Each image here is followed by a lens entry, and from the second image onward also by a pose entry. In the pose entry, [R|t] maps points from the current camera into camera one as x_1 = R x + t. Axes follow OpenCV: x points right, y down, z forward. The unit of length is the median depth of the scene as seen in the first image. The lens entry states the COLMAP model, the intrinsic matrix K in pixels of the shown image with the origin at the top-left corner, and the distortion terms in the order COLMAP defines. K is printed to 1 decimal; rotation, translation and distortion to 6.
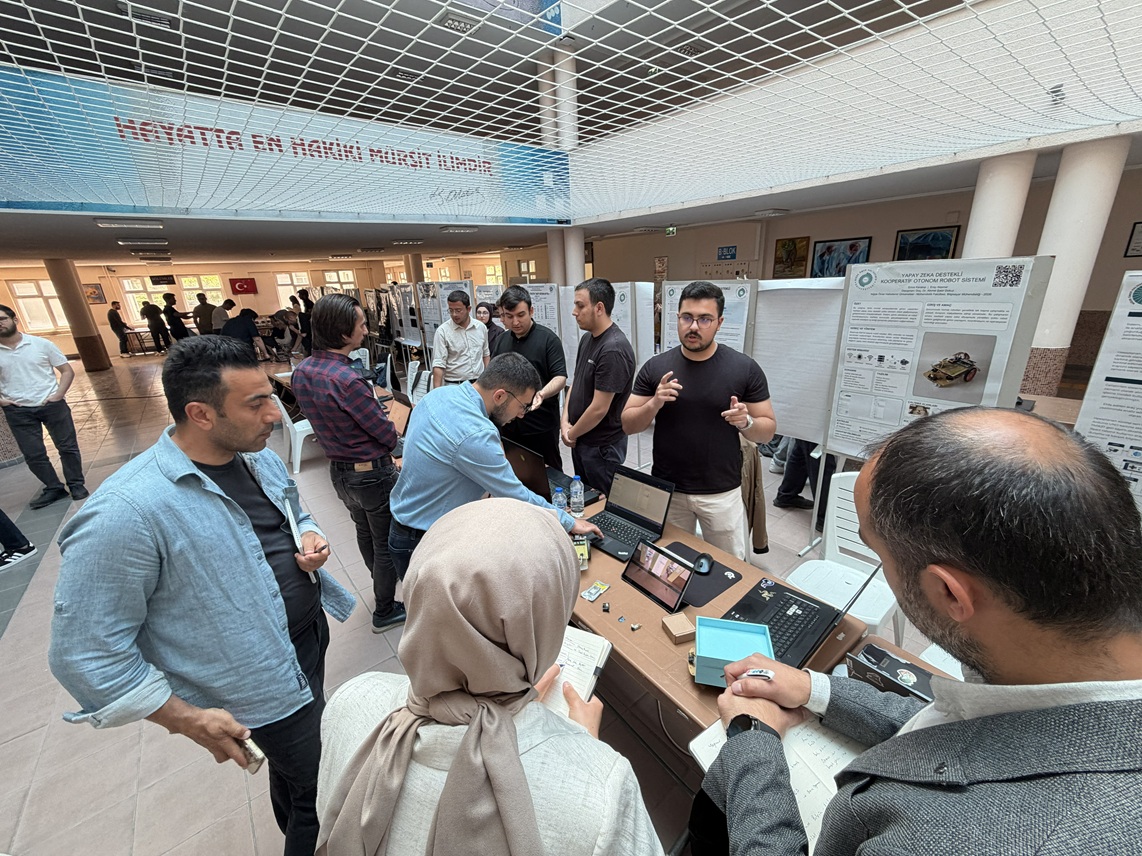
lens RADIAL K [[451.9, 0, 571.0], [0, 451.9, 428.0], [0, 0, 1]] dist [-0.007825, -0.000699]
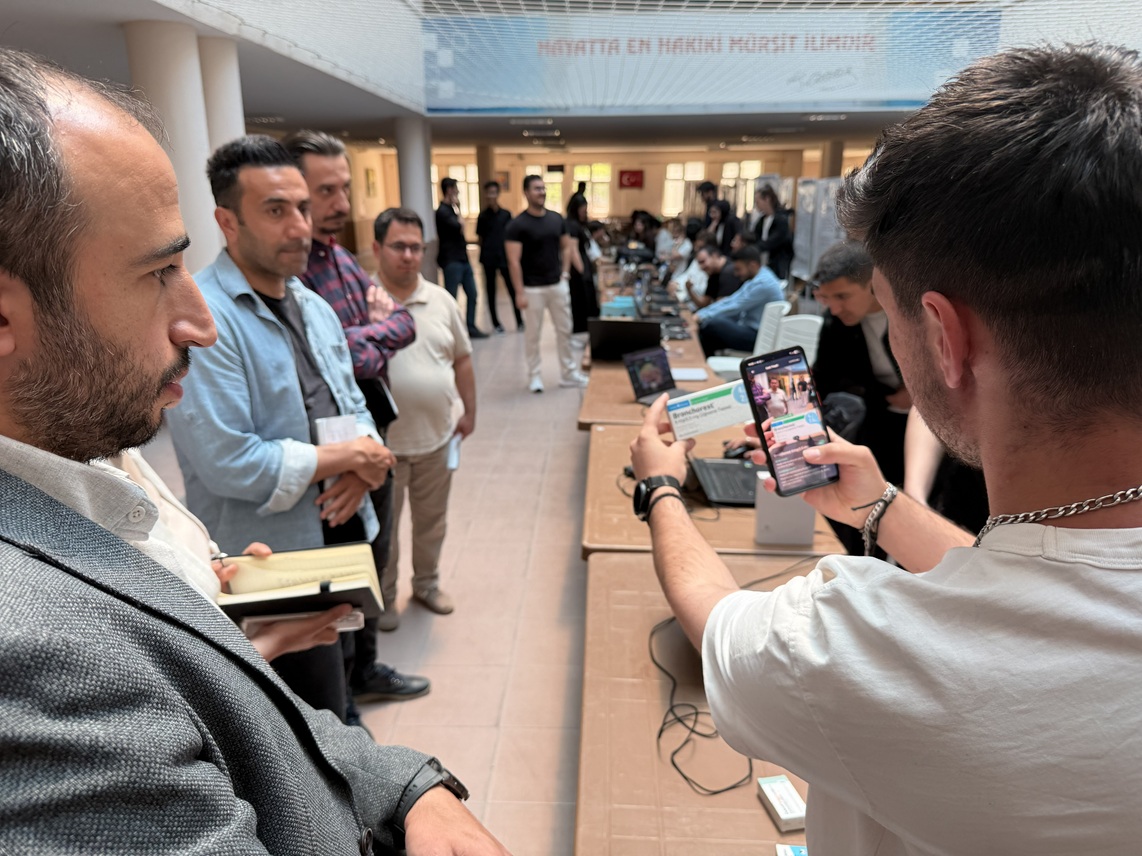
lens RADIAL K [[796.3, 0, 571.0], [0, 796.3, 428.0], [0, 0, 1]] dist [0.044639, -0.074790]
pose [[0.749348, 0.225800, -0.622488, 0.430206], [-0.237362, 0.969189, 0.065826, 0.124993], [0.618172, 0.098428, 0.779856, -0.370018]]
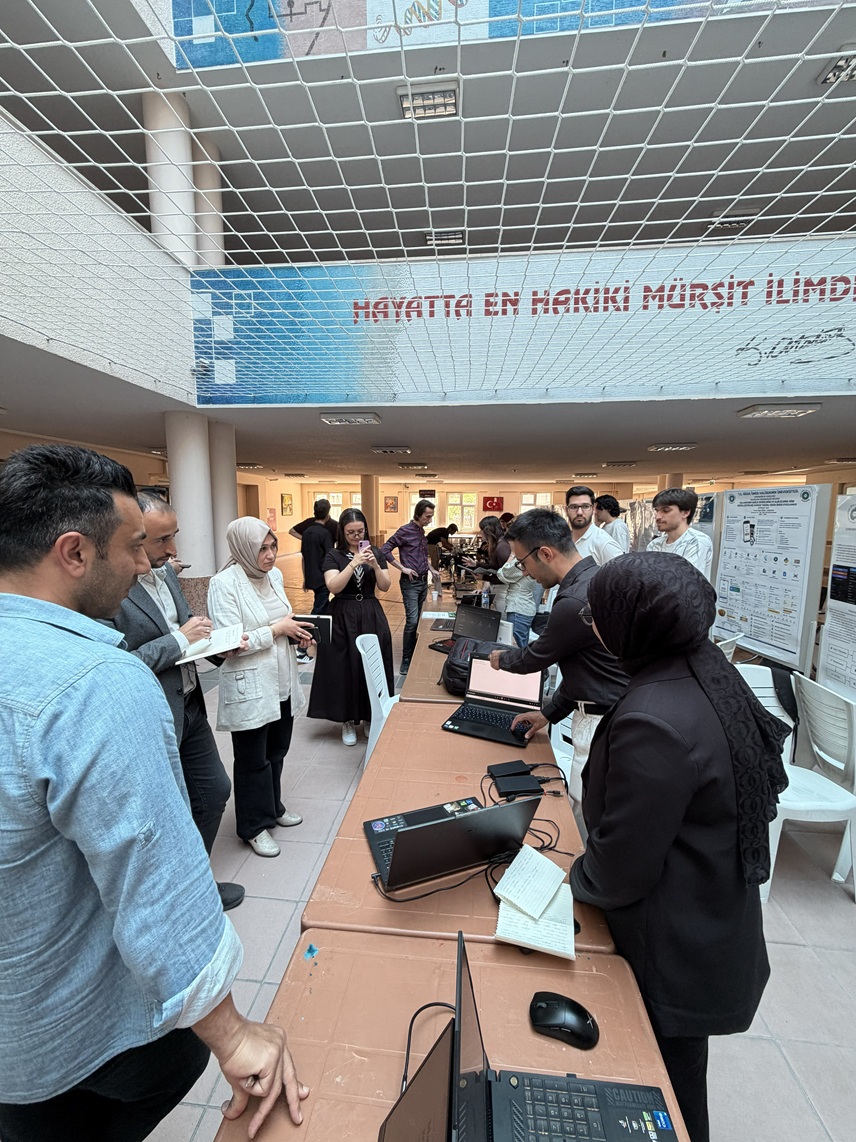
lens RADIAL K [[451.9, 0, 428.0], [0, 451.9, 571.0], [0, 0, 1]] dist [-0.007825, -0.000699]
pose [[0.698369, 0.139612, -0.701990, -0.124075], [-0.263872, 0.961926, -0.071202, -0.088303], [0.665321, 0.234961, 0.708619, 0.338766]]
